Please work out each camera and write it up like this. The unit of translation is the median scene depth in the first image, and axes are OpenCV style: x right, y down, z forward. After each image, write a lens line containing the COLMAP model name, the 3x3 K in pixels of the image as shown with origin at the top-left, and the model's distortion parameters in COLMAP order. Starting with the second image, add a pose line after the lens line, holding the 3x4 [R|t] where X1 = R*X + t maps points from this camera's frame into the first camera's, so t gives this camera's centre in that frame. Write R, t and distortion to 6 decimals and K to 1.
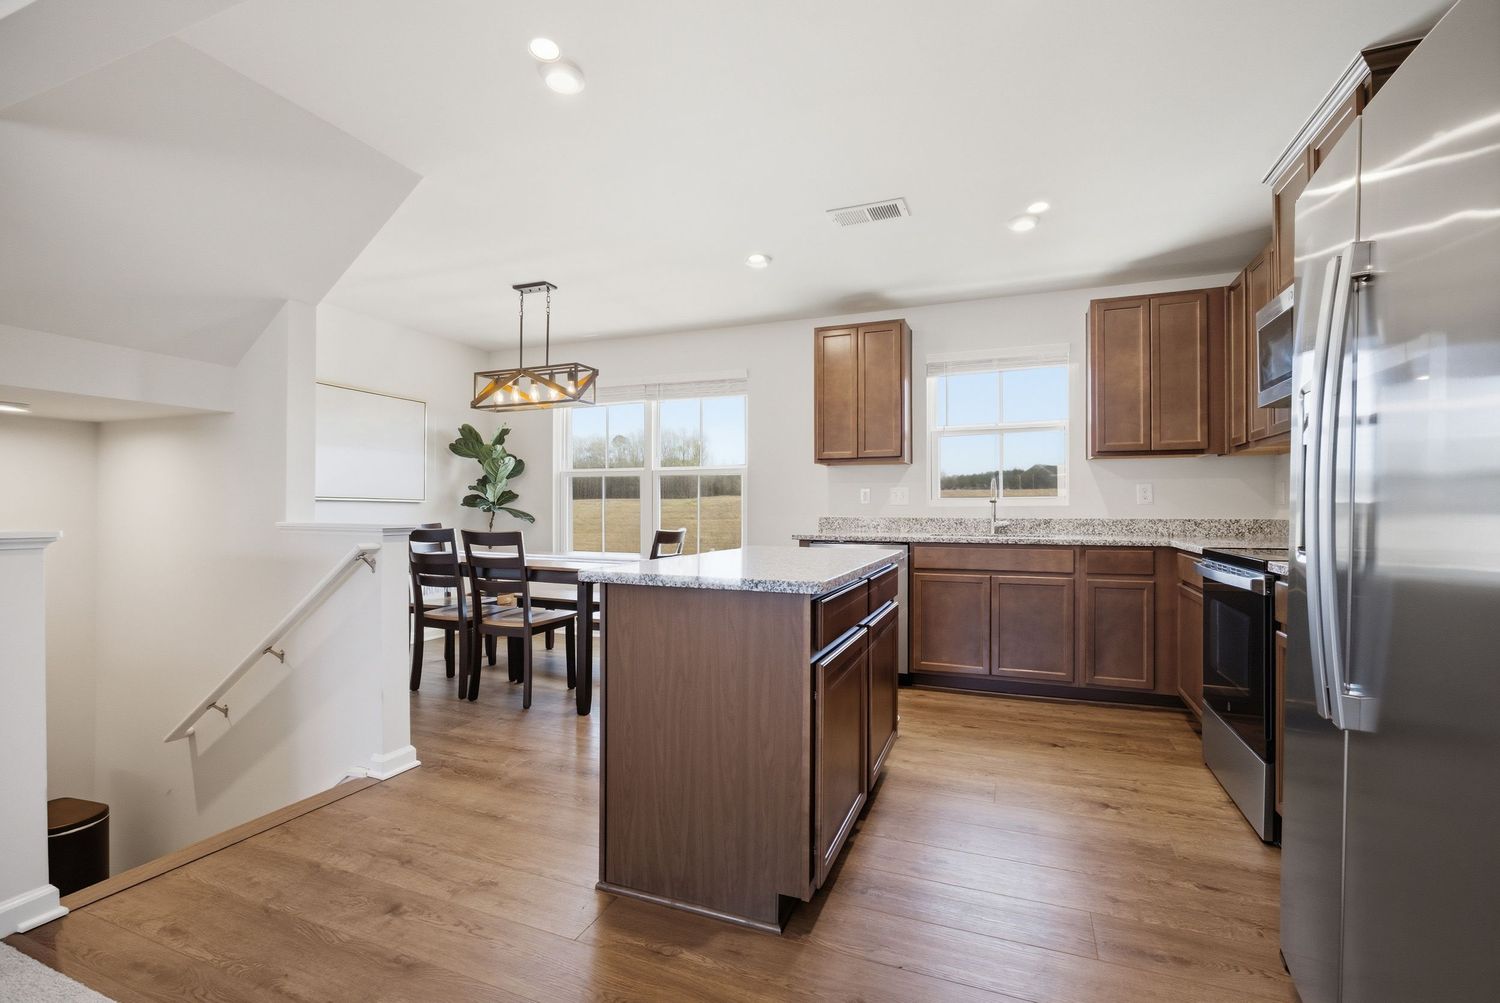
lens RADIAL K [[650.8, 0, 757.4], [0, 650.8, 505.4], [0, 0, 1]] dist [-0.000374, 0.000136]
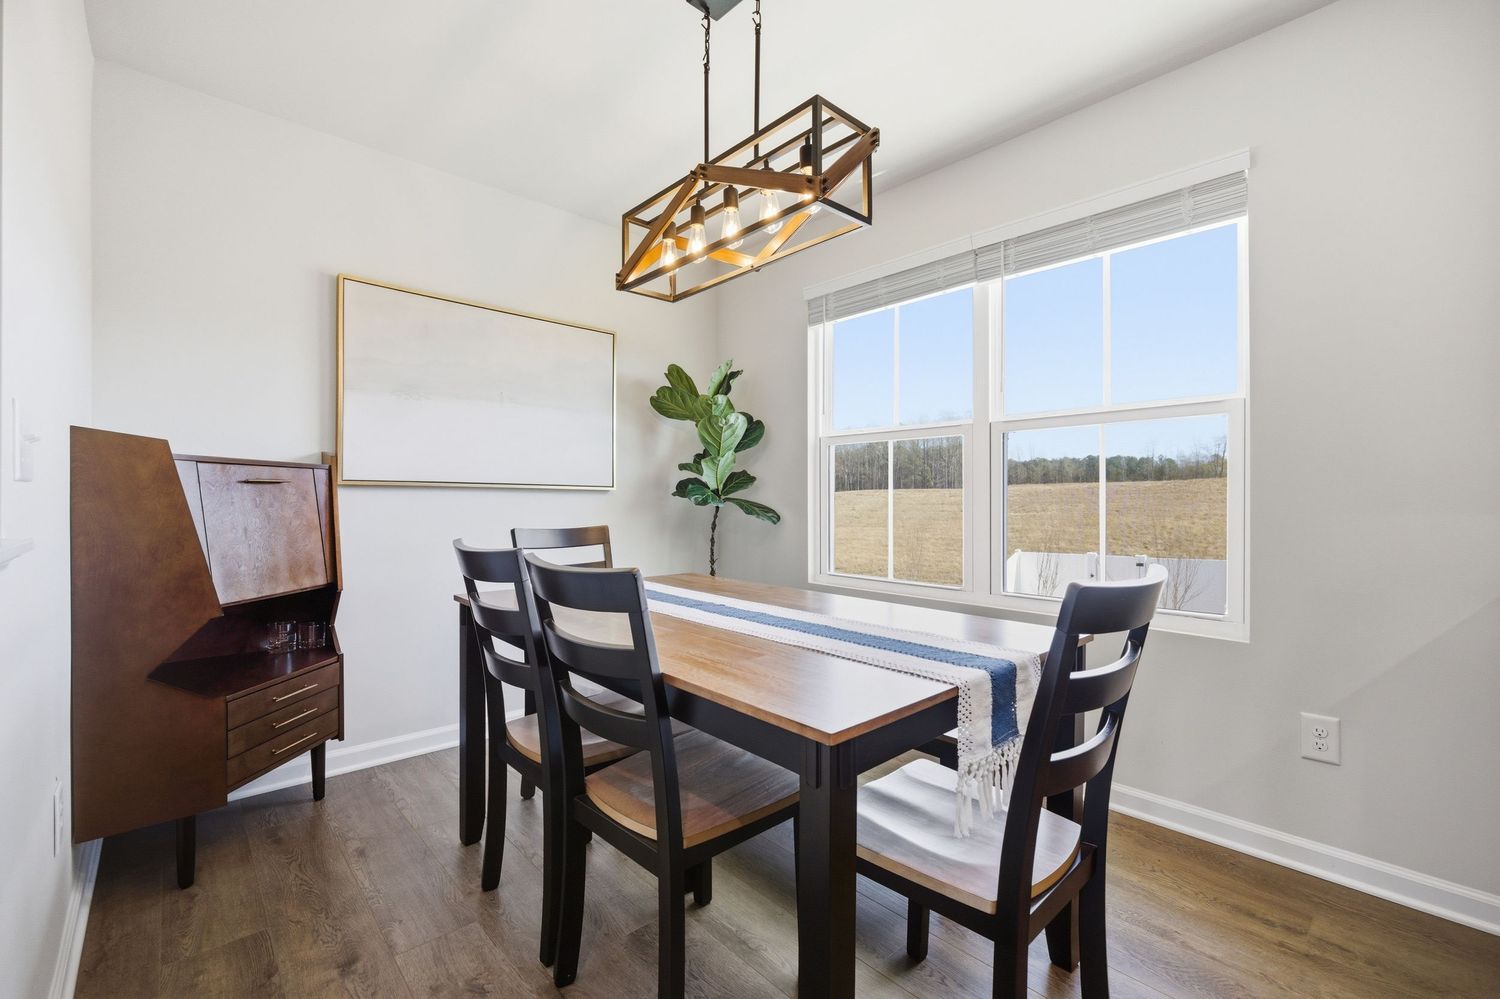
lens RADIAL K [[642.4, 0, 765.1], [0, 642.4, 499.0], [0, 0, 1]] dist [-0.000096, 0.000008]
pose [[0.909792, -0.002228, -0.415059, -0.111562], [0.004465, 0.999980, 0.004419, 0.001746], [0.415041, -0.005874, 0.909784, 0.470554]]
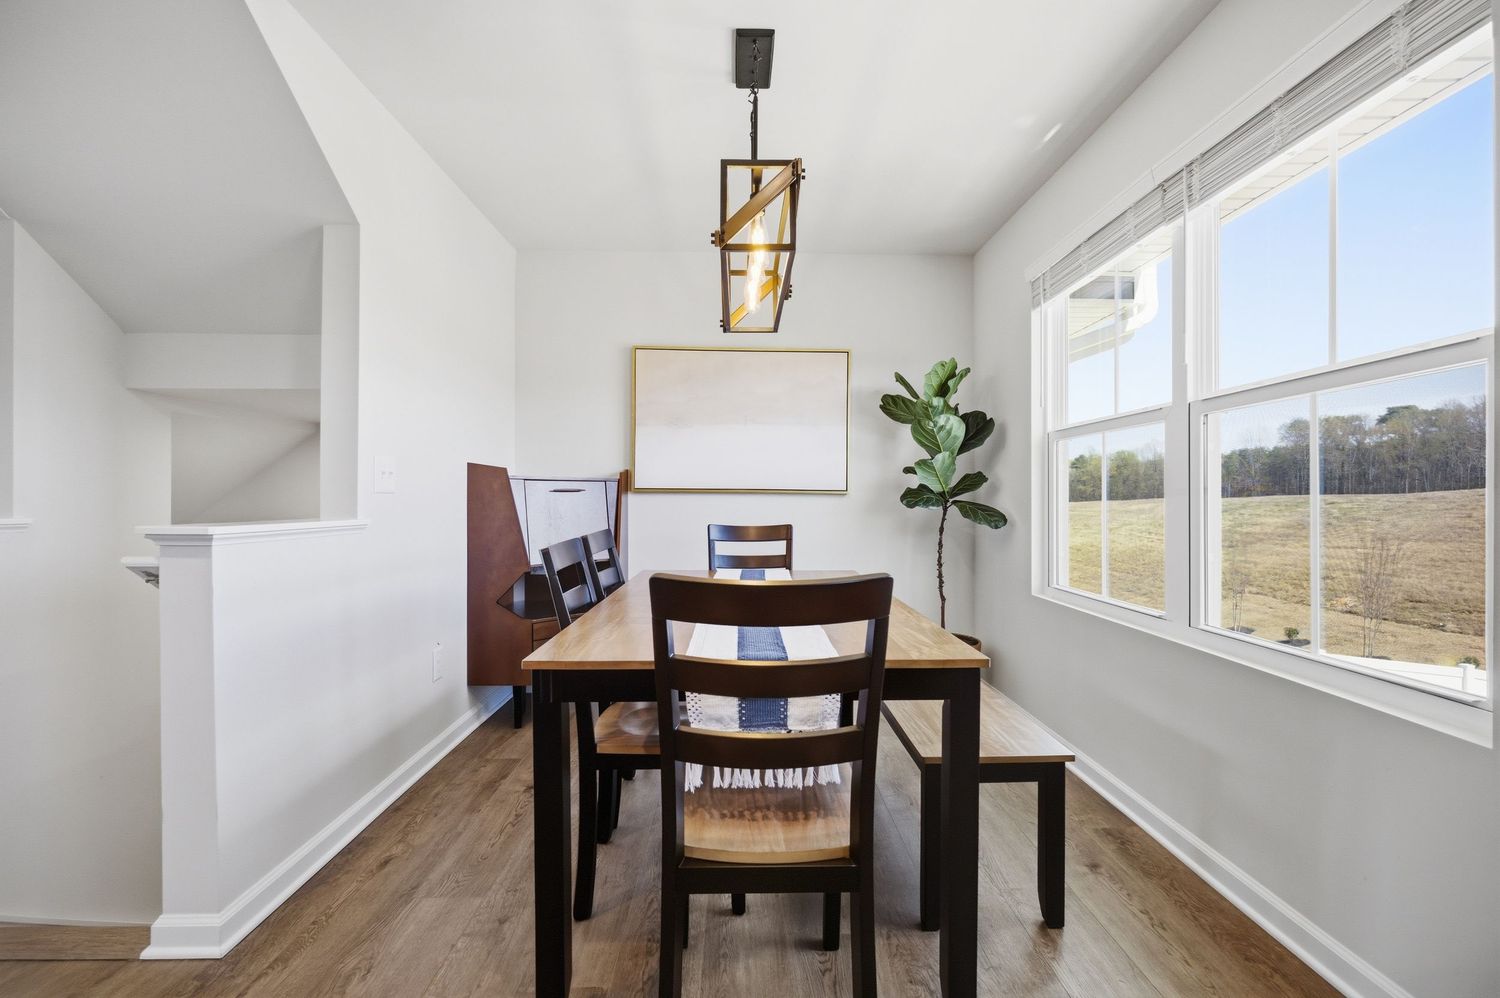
lens RADIAL K [[650.8, 0, 757.4], [0, 650.8, 502.9], [0, 0, 1]] dist [-0.000374, 0.000136]
pose [[0.411039, -0.000787, -0.911617, 0.082159], [0.006177, 0.999979, 0.001922, 0.003028], [0.911597, -0.006421, 0.411035, 0.598207]]
